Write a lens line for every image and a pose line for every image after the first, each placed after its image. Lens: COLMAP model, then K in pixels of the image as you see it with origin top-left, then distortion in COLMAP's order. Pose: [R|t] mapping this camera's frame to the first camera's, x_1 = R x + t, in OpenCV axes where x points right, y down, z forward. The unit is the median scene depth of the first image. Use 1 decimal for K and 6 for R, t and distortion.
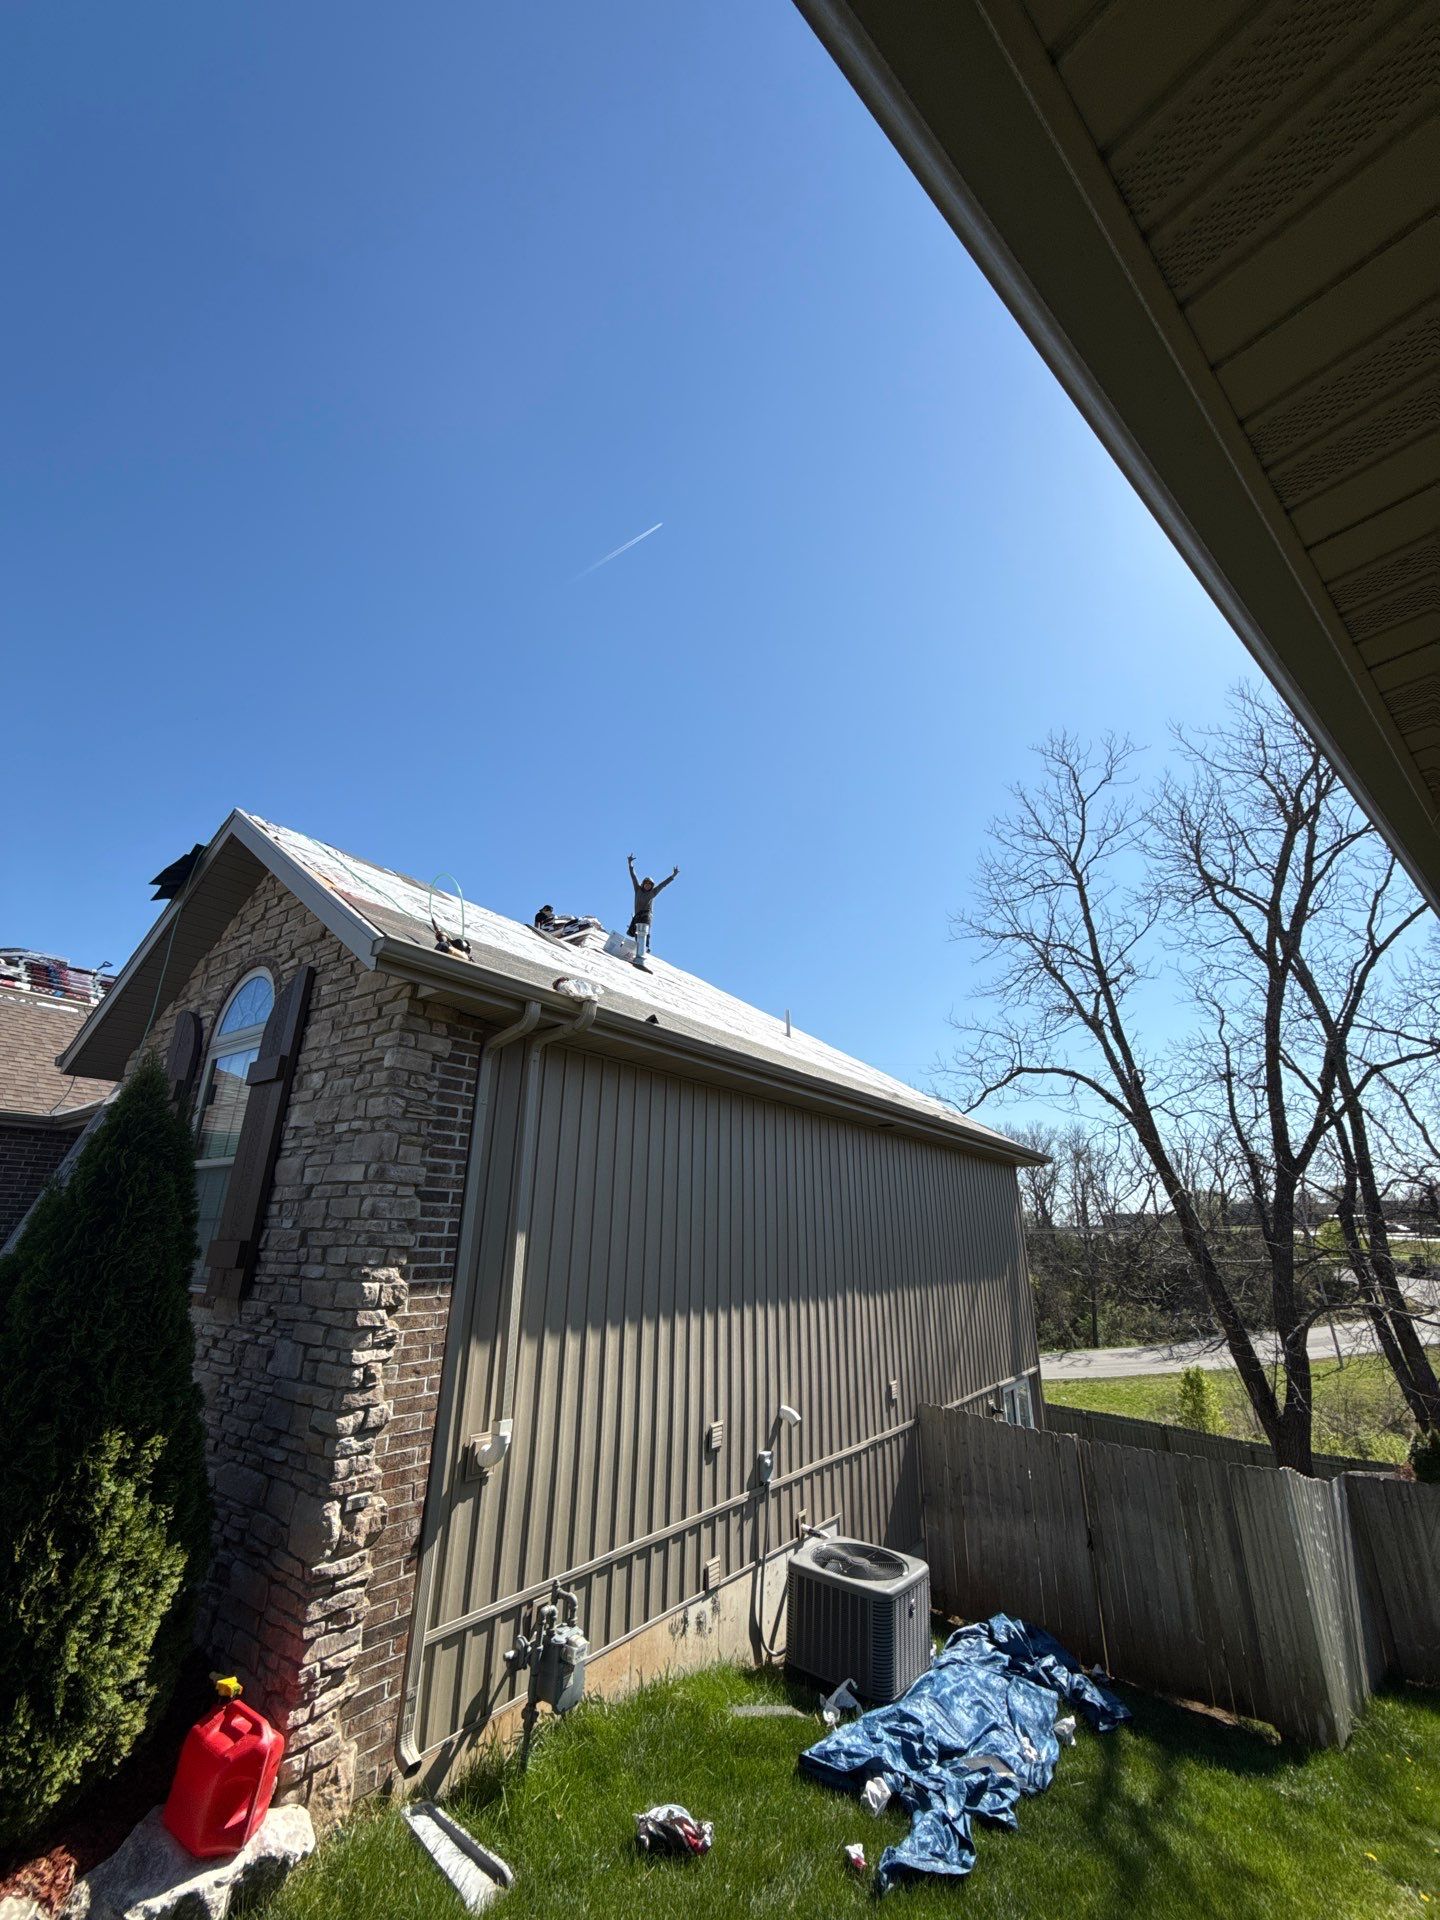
lens RADIAL K [[763.4, 0, 717.7], [0, 763.4, 957.6], [0, 0, 1]] dist [-0.000261, 0.000035]
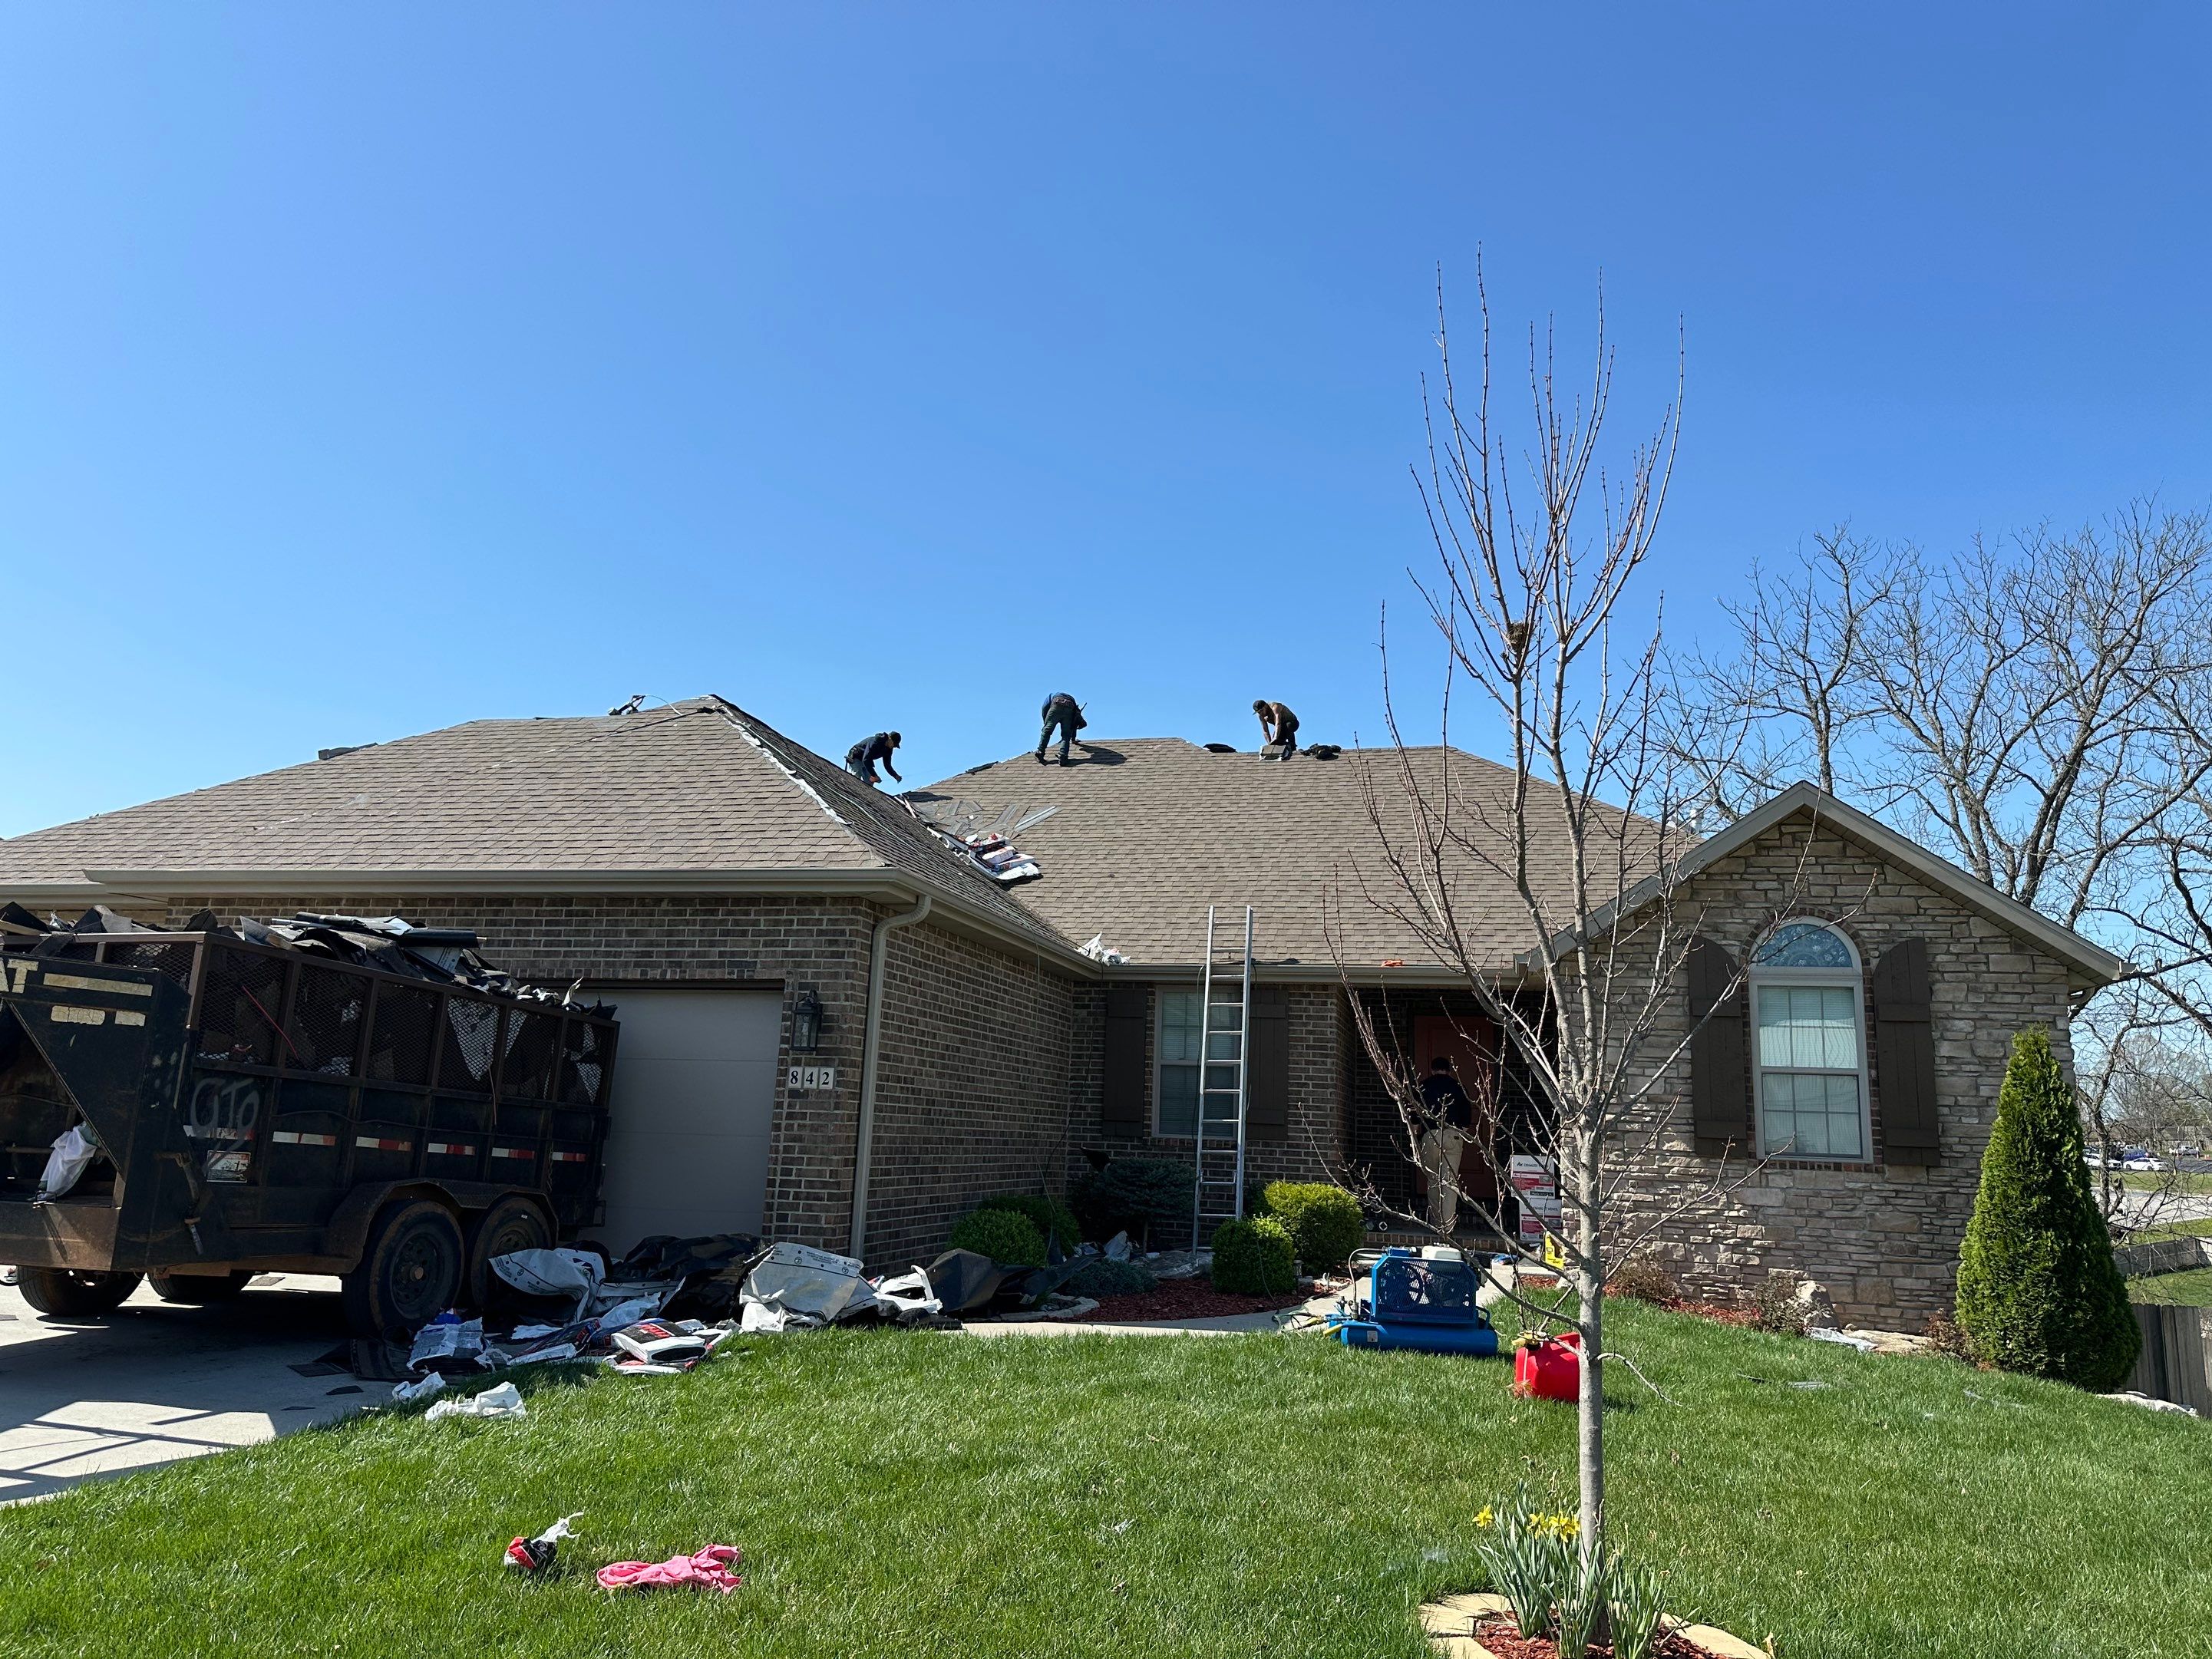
lens RADIAL K [[1568.5, 0, 1100.8], [0, 1568.5, 824.6], [0, 0, 1]] dist [0.054838, -0.082021]
pose [[0.930740, 0.099919, 0.351767, -3.305012], [-0.157015, 0.977955, 0.137658, -0.389704], [-0.330258, -0.183357, 0.925911, -1.236527]]
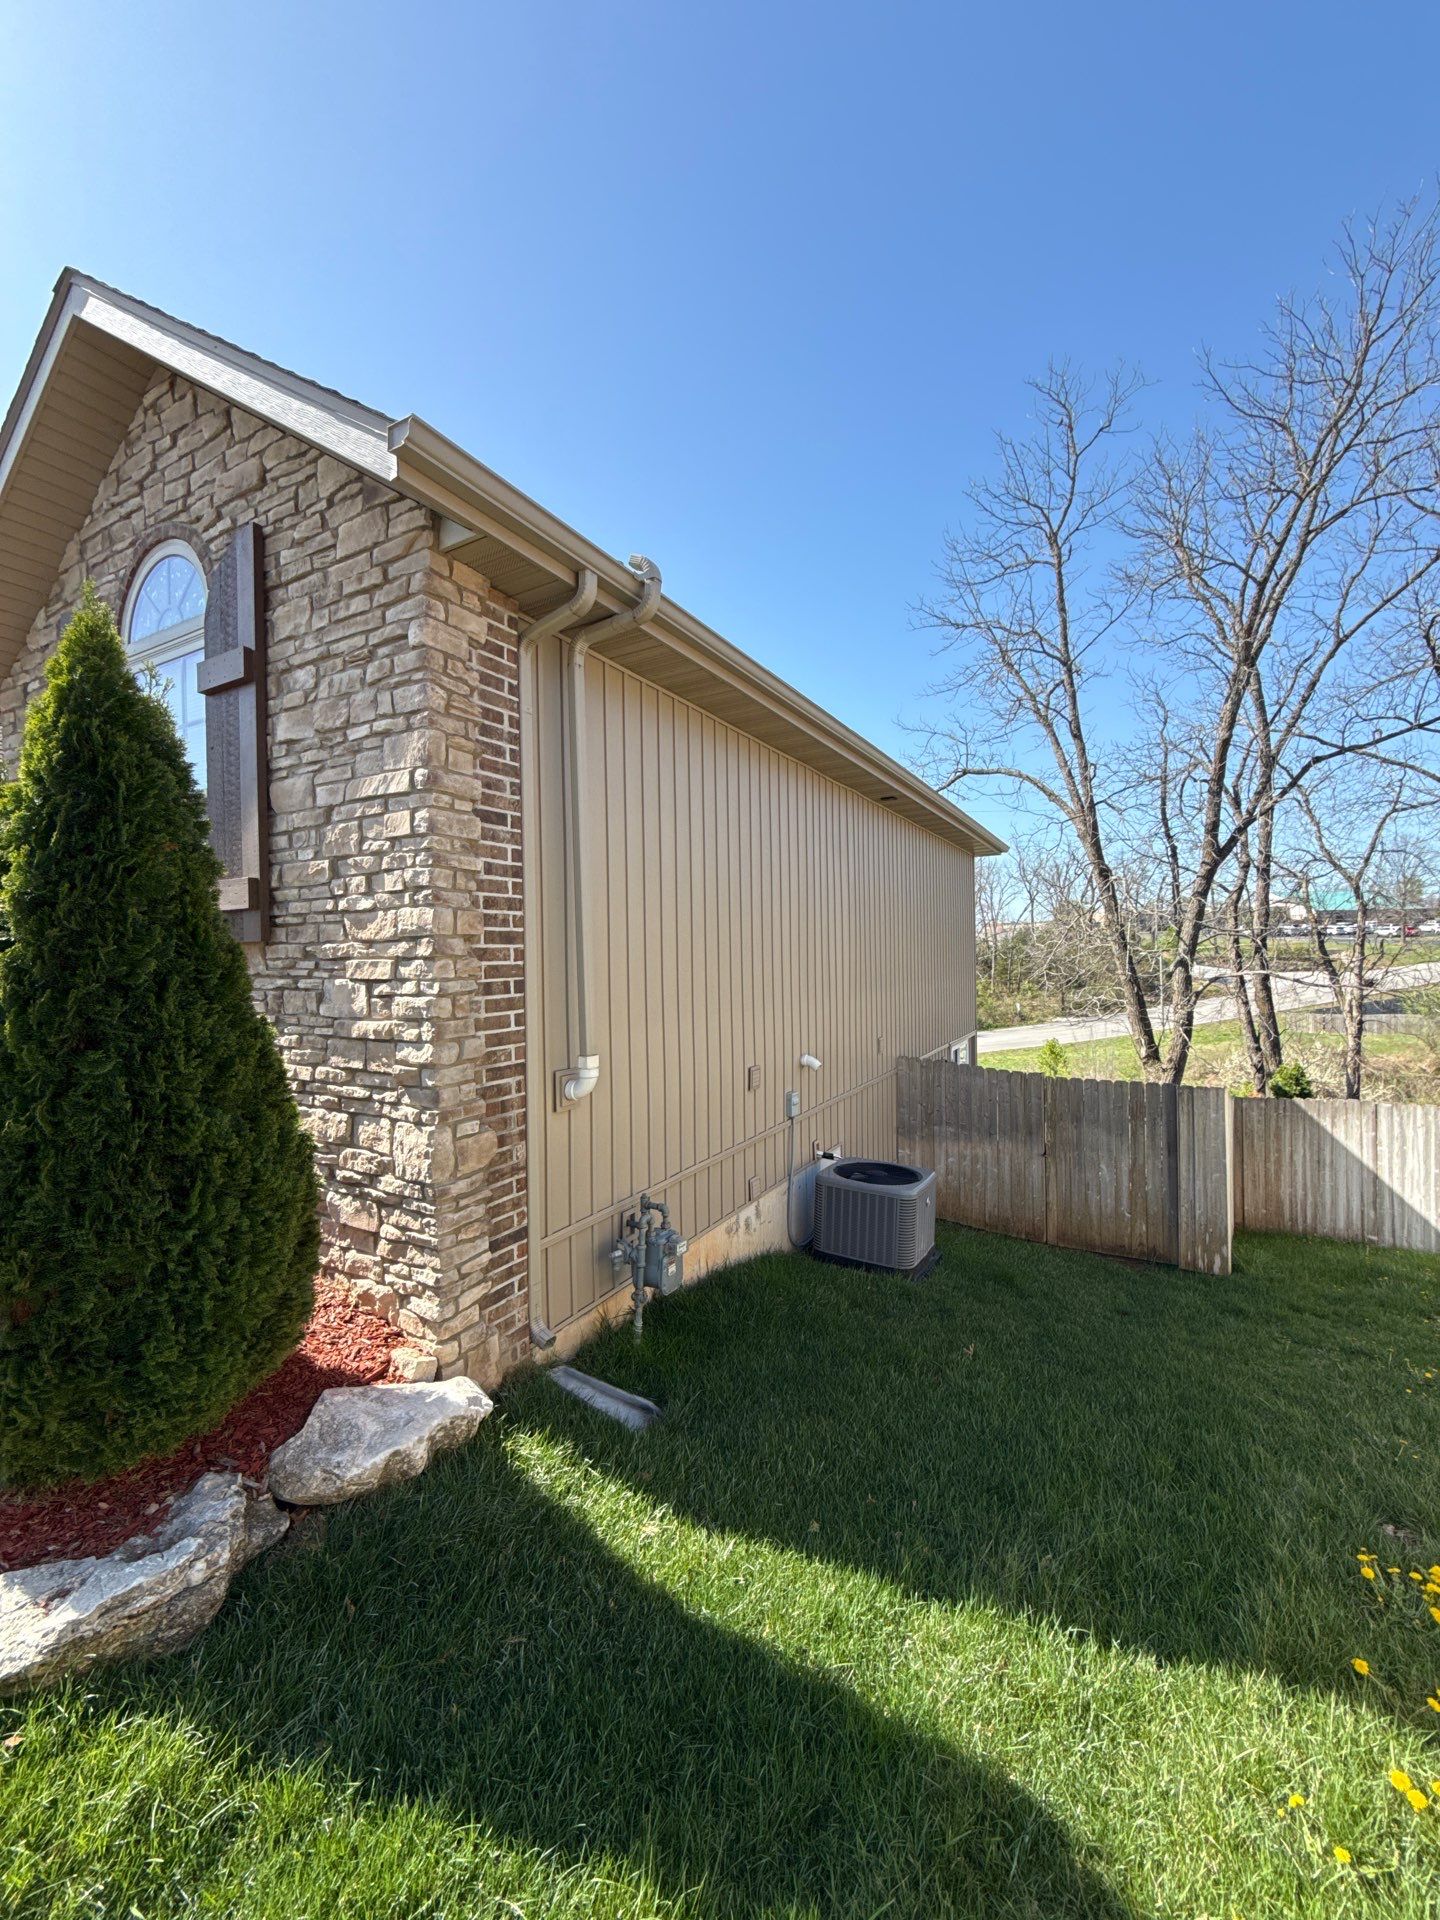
lens RADIAL K [[767.0, 0, 720.0], [0, 767.0, 960.0], [0, 0, 1]] dist [0.000340, 0.000131]
pose [[0.992831, -0.026368, 0.116582, -0.217713], [-0.016688, 0.935231, 0.353644, 0.152719], [-0.118356, -0.353055, 0.928086, 0.141473]]
